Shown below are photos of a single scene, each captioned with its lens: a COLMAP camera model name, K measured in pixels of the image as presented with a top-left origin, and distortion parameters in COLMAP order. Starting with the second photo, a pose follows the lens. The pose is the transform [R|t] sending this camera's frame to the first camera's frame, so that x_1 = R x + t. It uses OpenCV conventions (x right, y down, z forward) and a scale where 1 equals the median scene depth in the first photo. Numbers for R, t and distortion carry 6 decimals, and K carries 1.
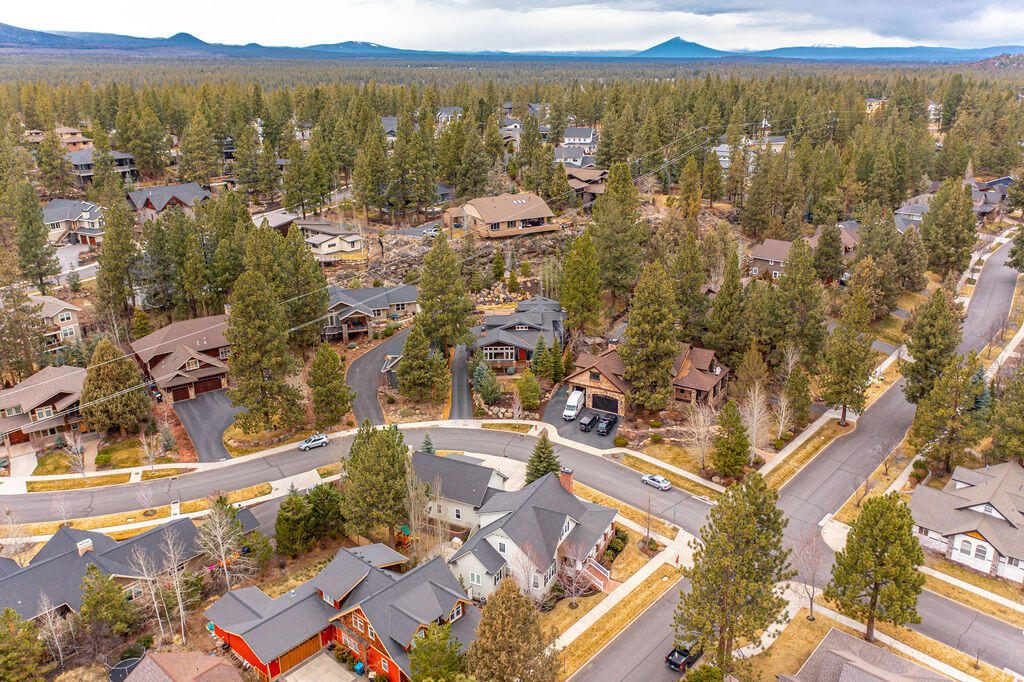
lens RADIAL K [[816.1, 0, 513.6], [0, 816.1, 340.6], [0, 0, 1]] dist [-0.004408, -0.005965]
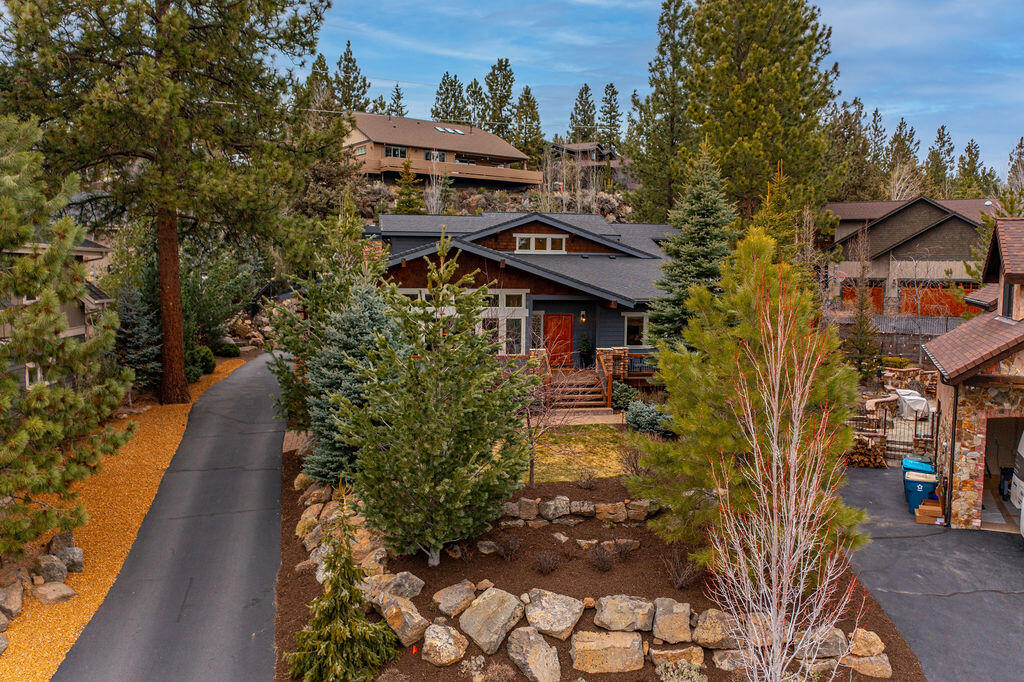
lens RADIAL K [[816.1, 0, 513.9], [0, 816.1, 340.2], [0, 0, 1]] dist [-0.004408, -0.005965]
pose [[0.988468, 0.008427, 0.151197, -0.035988], [0.030270, 0.967304, -0.251805, 0.076889], [-0.148375, 0.253478, 0.955894, 0.880030]]
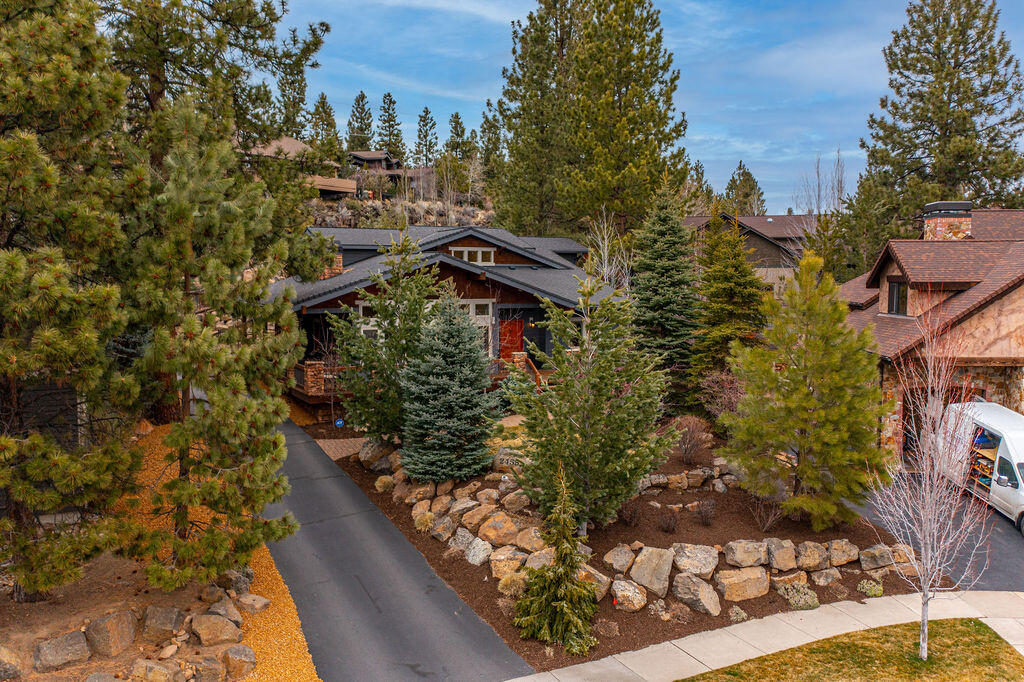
lens RADIAL K [[816.1, 0, 514.3], [0, 816.1, 340.3], [0, 0, 1]] dist [-0.004408, -0.005965]
pose [[0.887788, -0.024531, 0.459598, -0.105473], [0.144630, 0.962863, -0.227983, 0.076167], [-0.436937, 0.268872, 0.858367, 0.879328]]
